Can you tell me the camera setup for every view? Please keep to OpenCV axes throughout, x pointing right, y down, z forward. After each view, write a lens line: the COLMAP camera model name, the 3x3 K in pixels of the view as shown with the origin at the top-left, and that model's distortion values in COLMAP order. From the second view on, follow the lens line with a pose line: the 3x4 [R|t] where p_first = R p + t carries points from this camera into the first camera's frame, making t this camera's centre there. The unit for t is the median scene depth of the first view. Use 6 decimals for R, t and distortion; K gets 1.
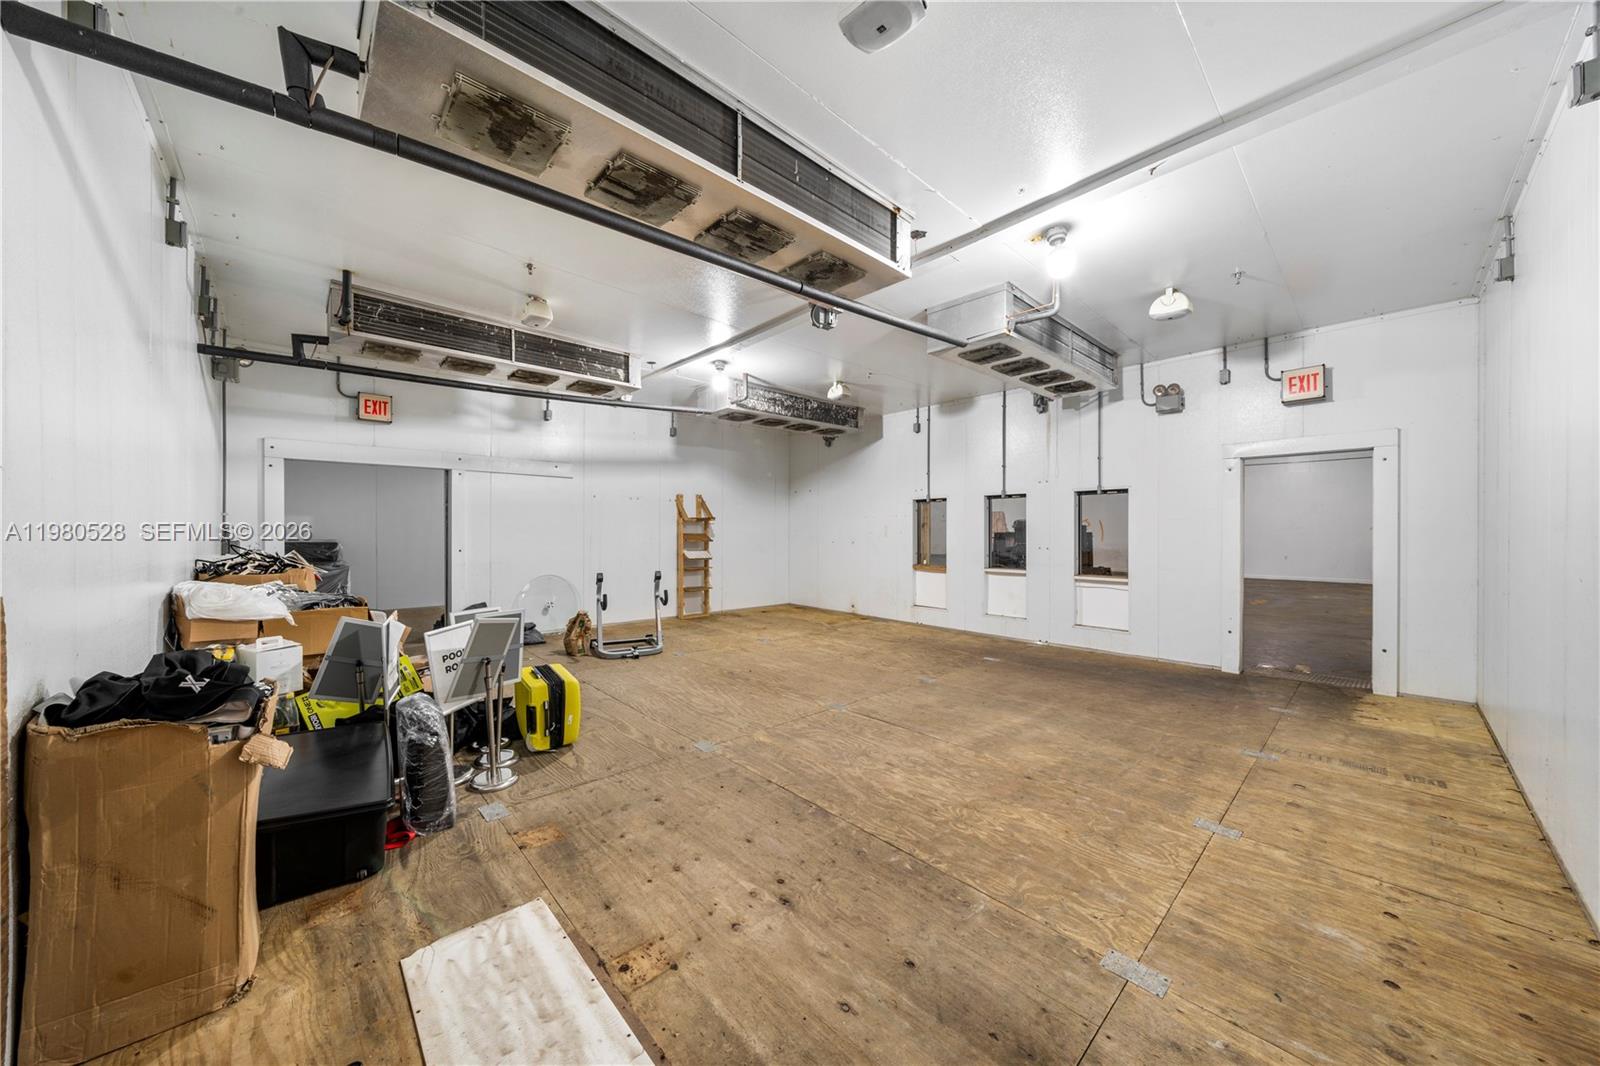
lens RADIAL K [[544.4, 0, 804.1], [0, 544.4, 537.6], [0, 0, 1]] dist [-0.008296, 0.000282]
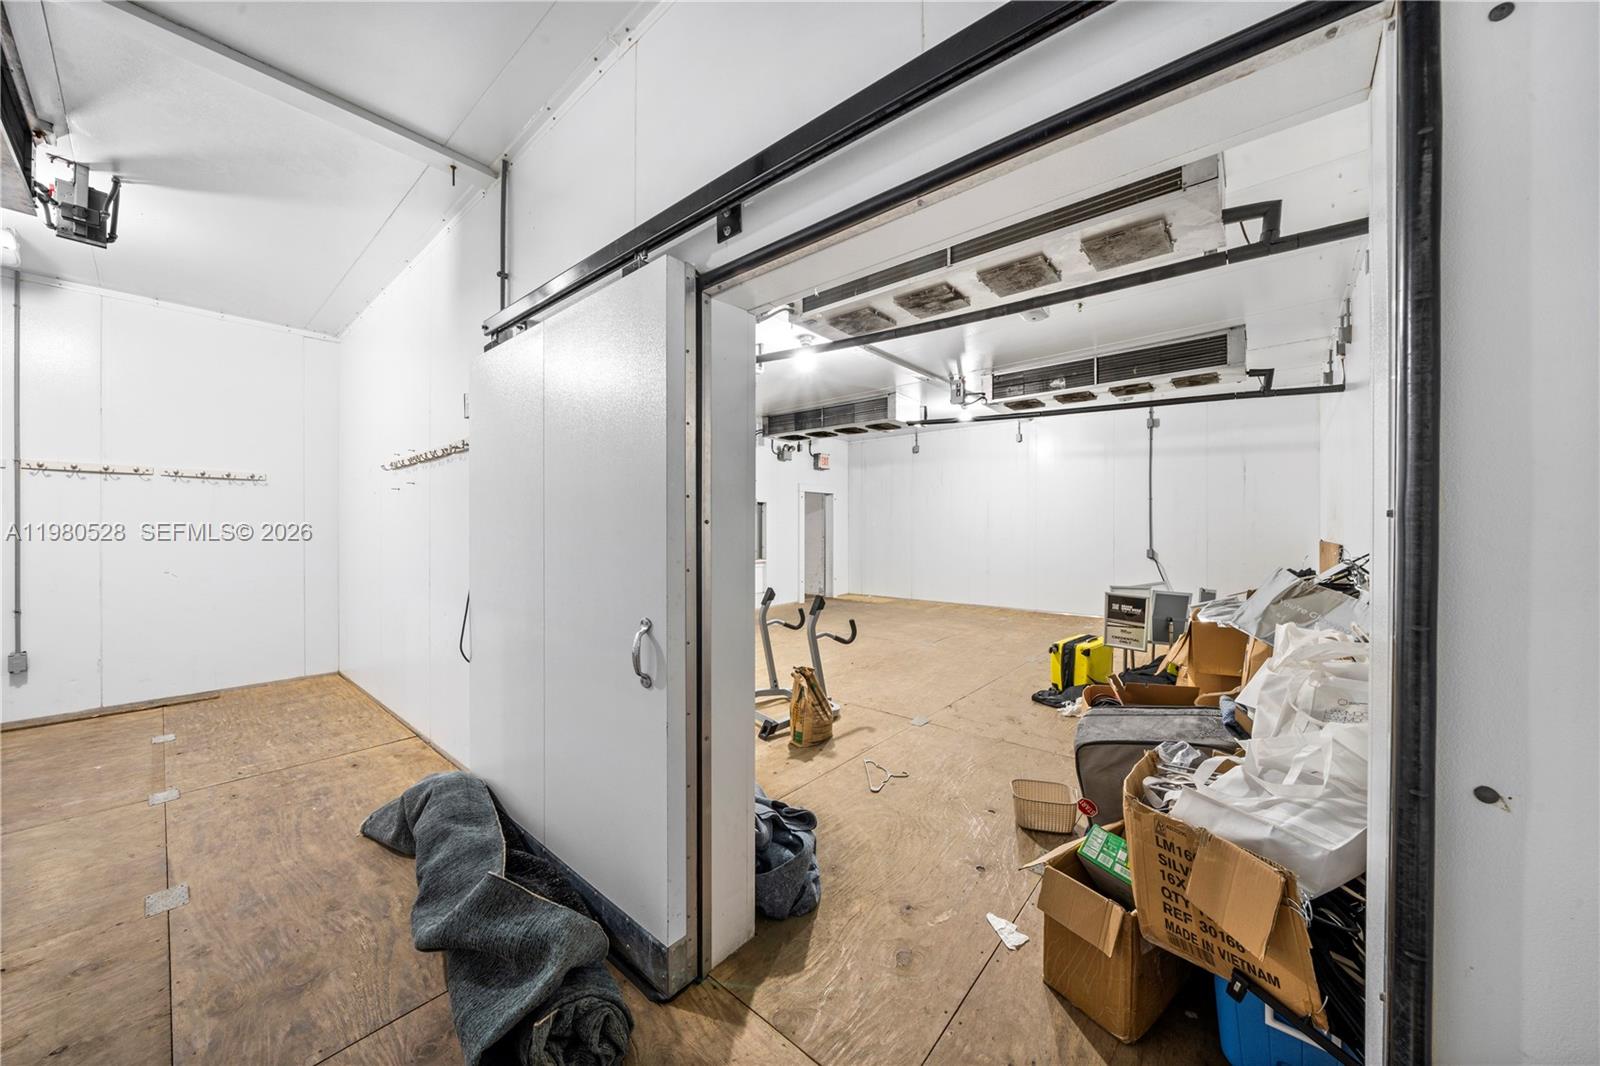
lens RADIAL K [[544.4, 0, 804.1], [0, 544.4, 537.6], [0, 0, 1]] dist [-0.008296, 0.000282]
pose [[-0.111057, -0.020088, 0.993611, -1.358494], [0.007609, 0.999749, 0.021062, -0.023026], [-0.993785, 0.009900, -0.110876, 1.460379]]
